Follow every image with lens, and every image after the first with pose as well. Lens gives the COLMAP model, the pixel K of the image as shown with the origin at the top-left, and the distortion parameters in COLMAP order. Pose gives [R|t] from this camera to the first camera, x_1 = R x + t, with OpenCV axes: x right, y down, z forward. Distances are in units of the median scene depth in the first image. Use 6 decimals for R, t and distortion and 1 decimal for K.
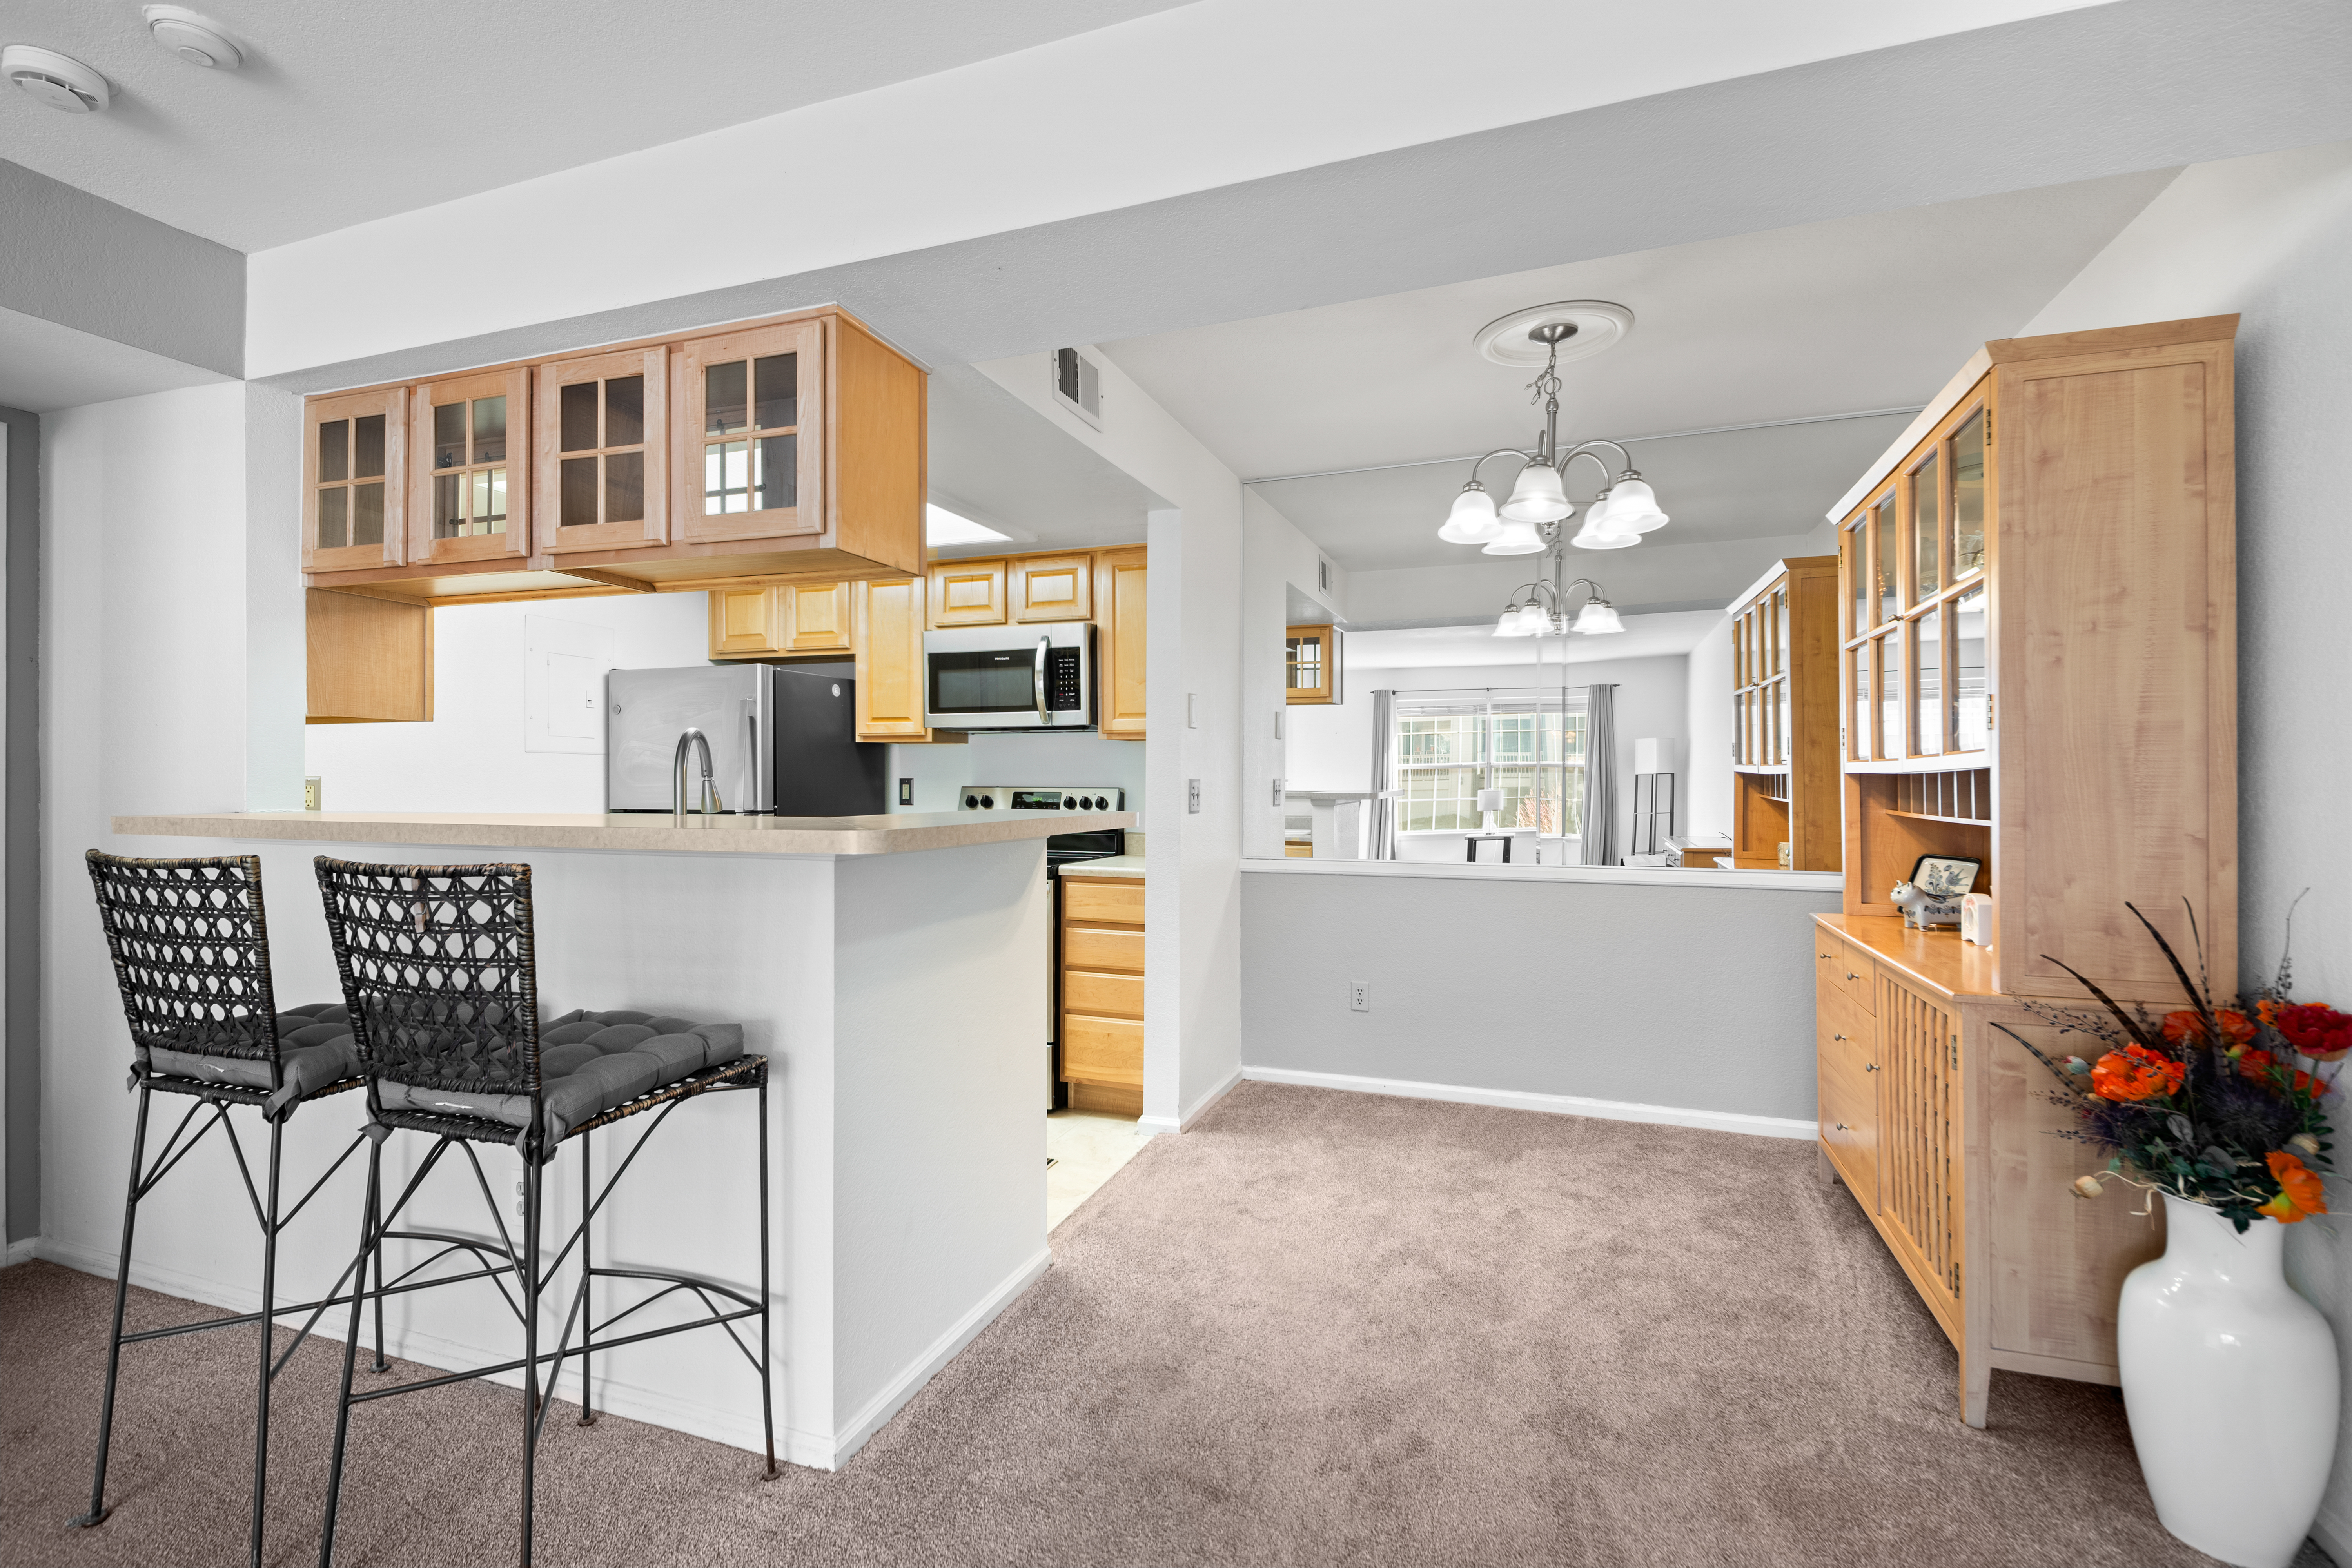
lens RADIAL K [[1042.3, 0, 1178.4], [0, 1042.3, 776.4], [0, 0, 1]] dist [0.043240, -0.028788]
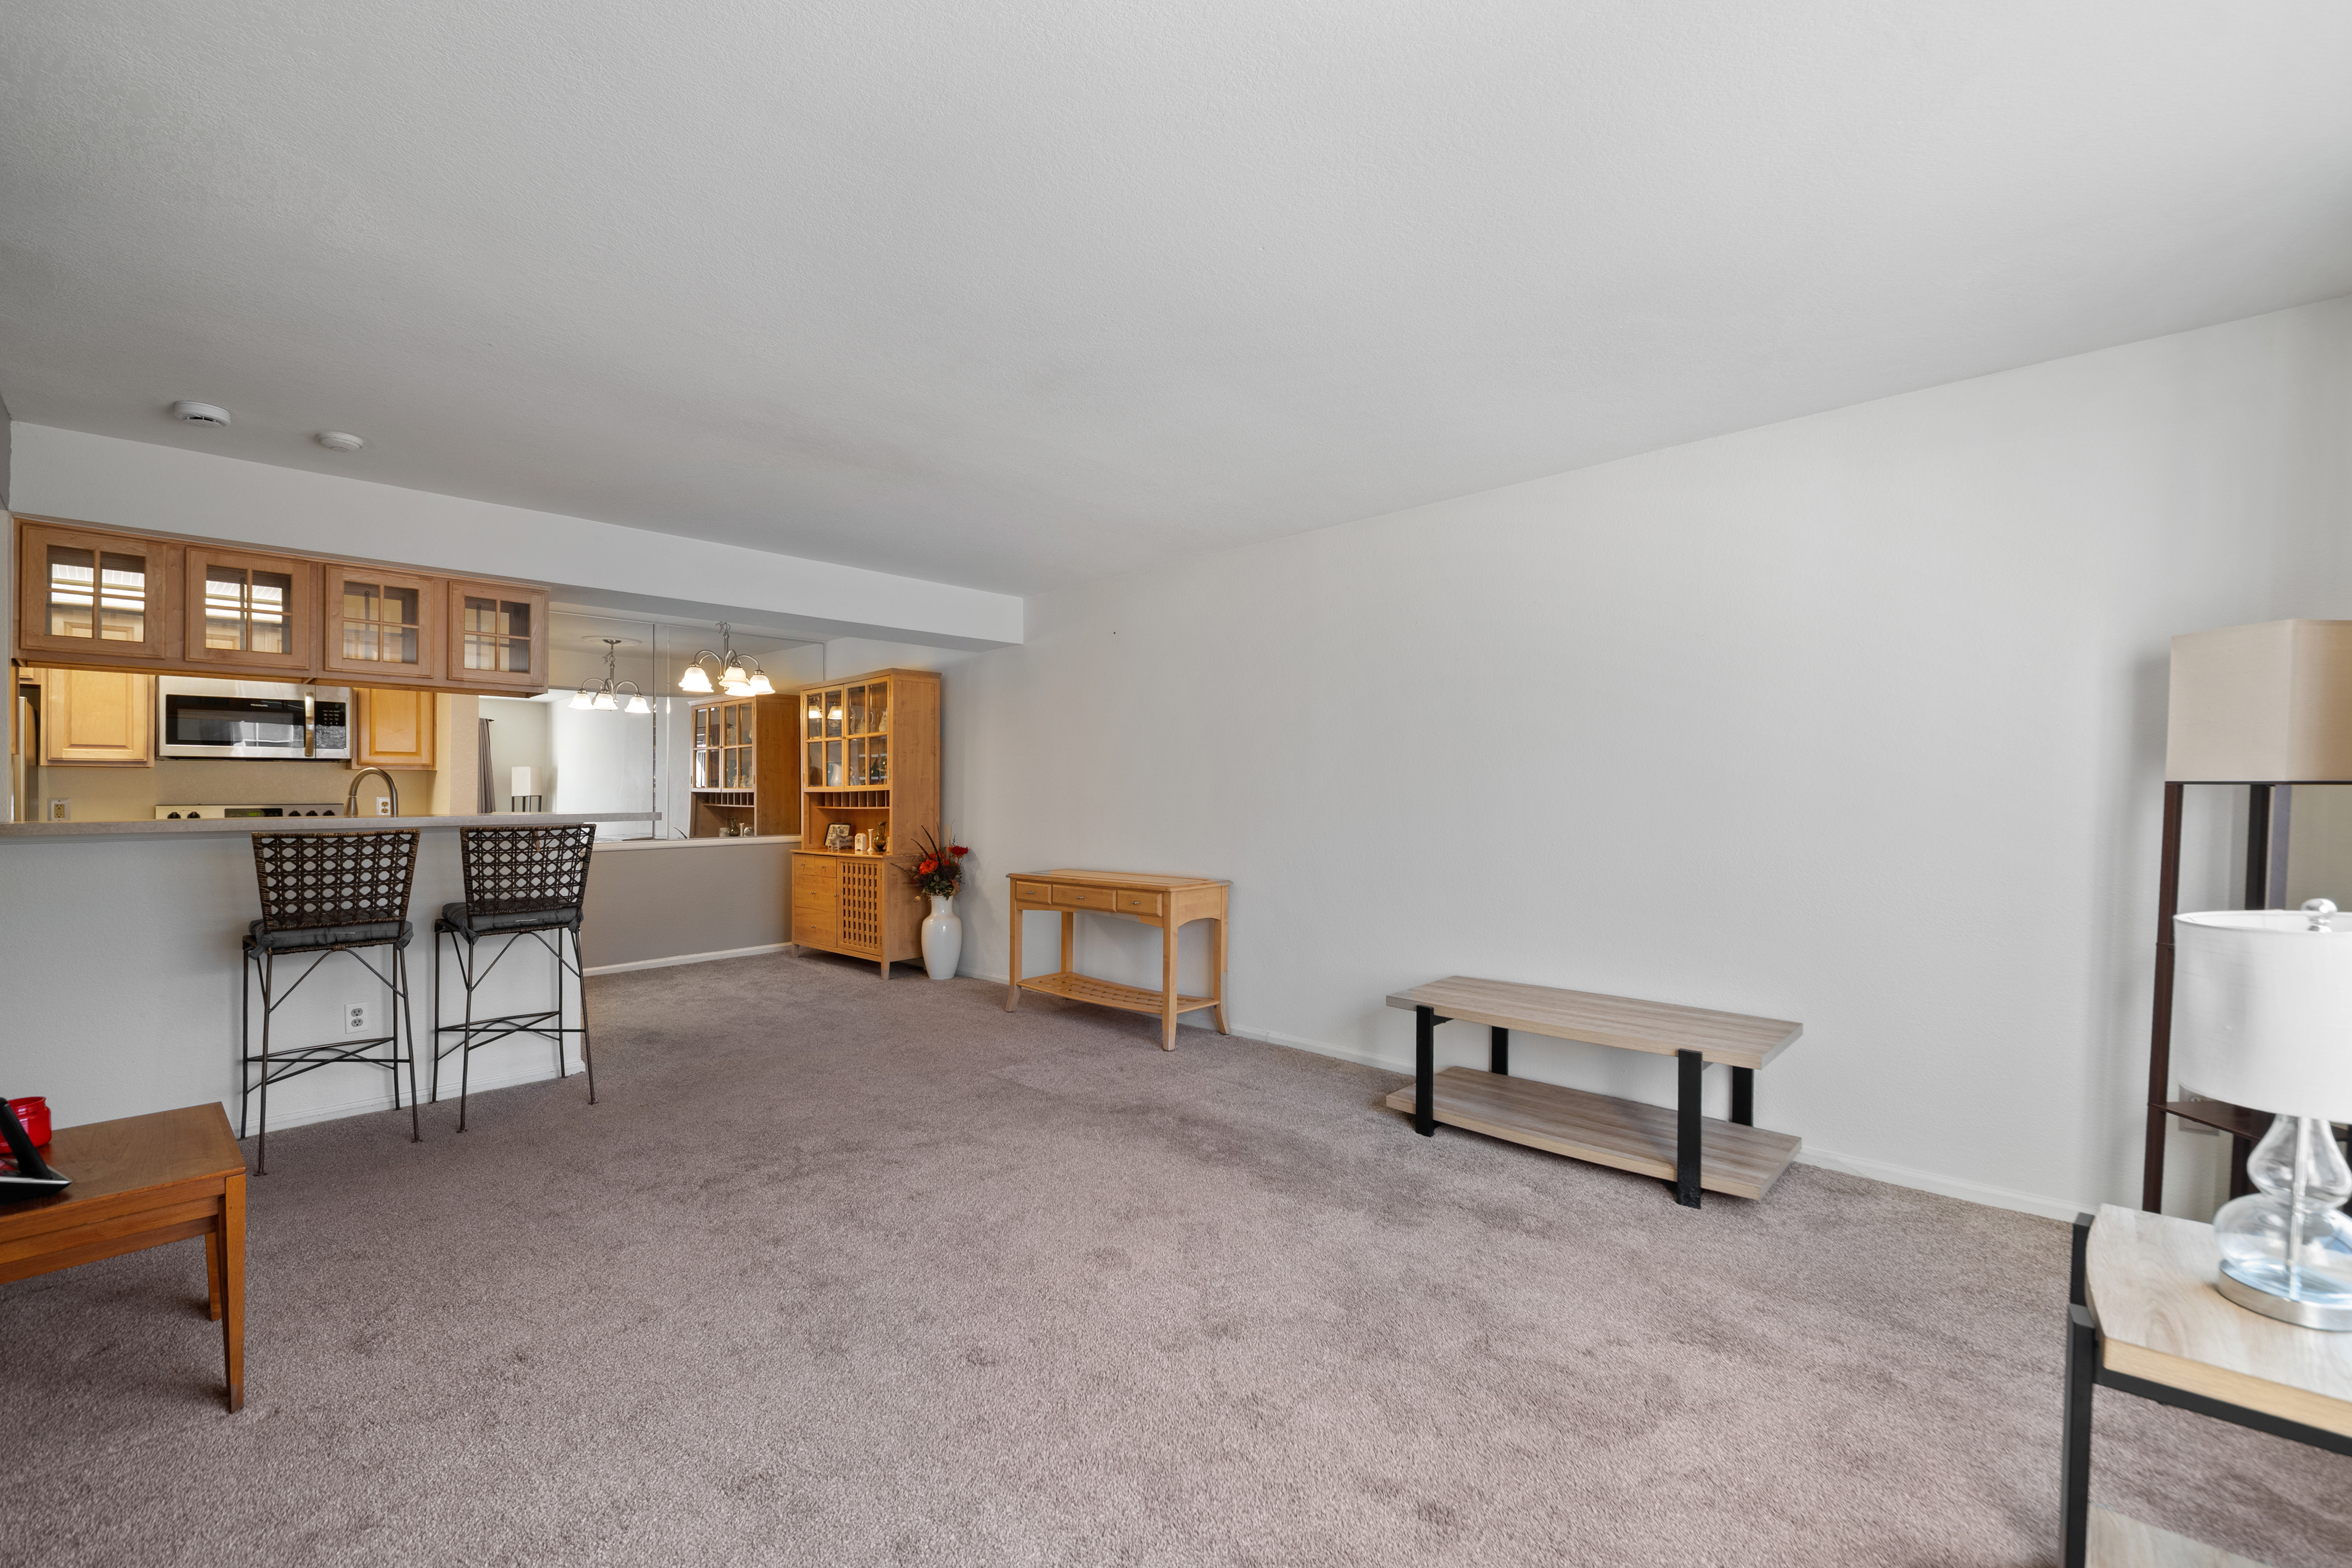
lens RADIAL K [[952.7, 0, 1183.0], [0, 952.7, 785.2], [0, 0, 1]] dist [-0.001127, -0.000258]
pose [[0.388146, 0.005157, 0.921583, -1.263580], [0.005133, 0.999957, -0.007757, 0.002436], [-0.921584, 0.007741, 0.388103, -0.799661]]
